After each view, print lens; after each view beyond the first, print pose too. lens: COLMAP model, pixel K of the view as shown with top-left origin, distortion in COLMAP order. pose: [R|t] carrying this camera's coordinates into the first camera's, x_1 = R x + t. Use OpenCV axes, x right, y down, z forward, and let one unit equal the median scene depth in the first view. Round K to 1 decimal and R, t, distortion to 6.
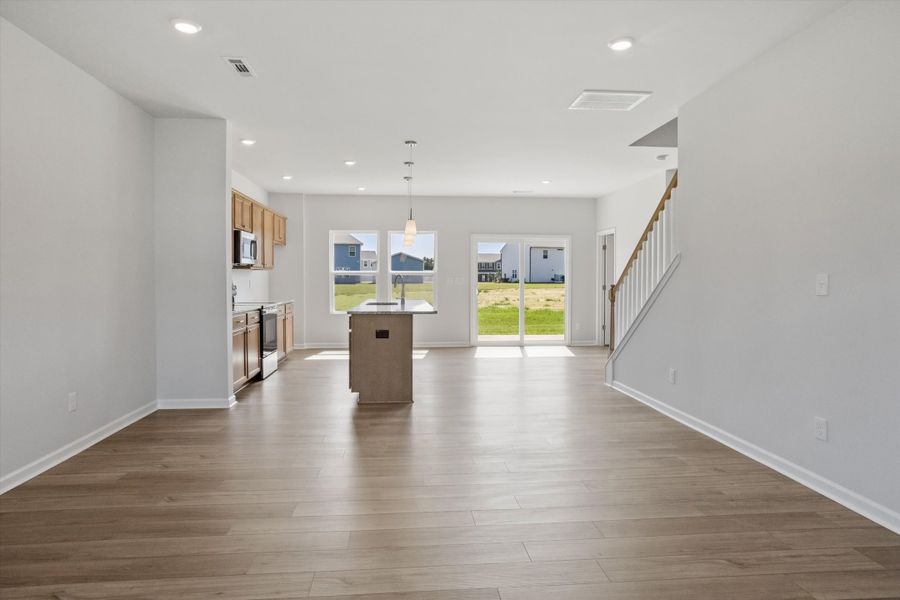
lens RADIAL K [[534.5, 0, 450.0], [0, 534.5, 300.0], [0, 0, 1]] dist [-0.057385, 0.053273]
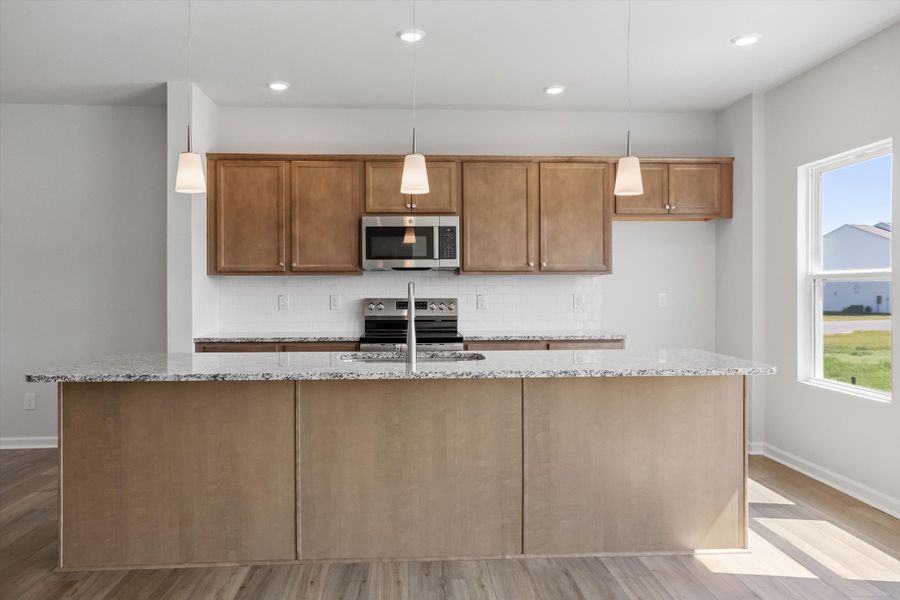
lens RADIAL K [[679.4, 0, 450.0], [0, 679.4, 300.0], [0, 0, 1]] dist [-0.006913, -0.000445]
pose [[-0.033619, 0.009940, -0.999385, 0.422708], [-0.035178, 0.999319, 0.011123, -0.046485], [0.998815, 0.035530, -0.033247, 1.160694]]
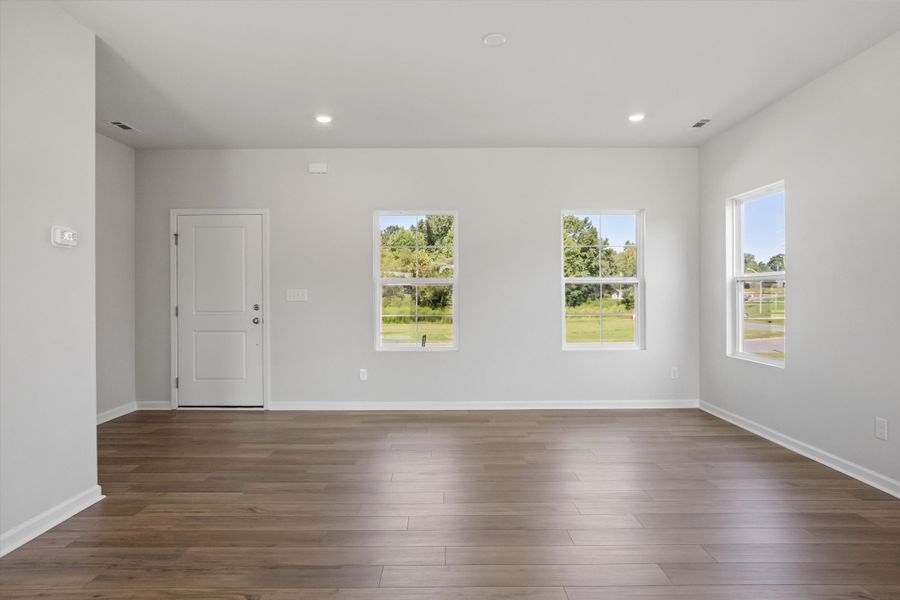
lens RADIAL K [[534.5, 0, 450.0], [0, 534.5, 300.0], [0, 0, 1]] dist [-0.057385, 0.053273]
pose [[-0.996124, -0.000206, 0.087955, -0.018739], [0.003734, 0.998996, 0.044636, -0.025194], [-0.087876, 0.044791, -0.995124, 0.831218]]
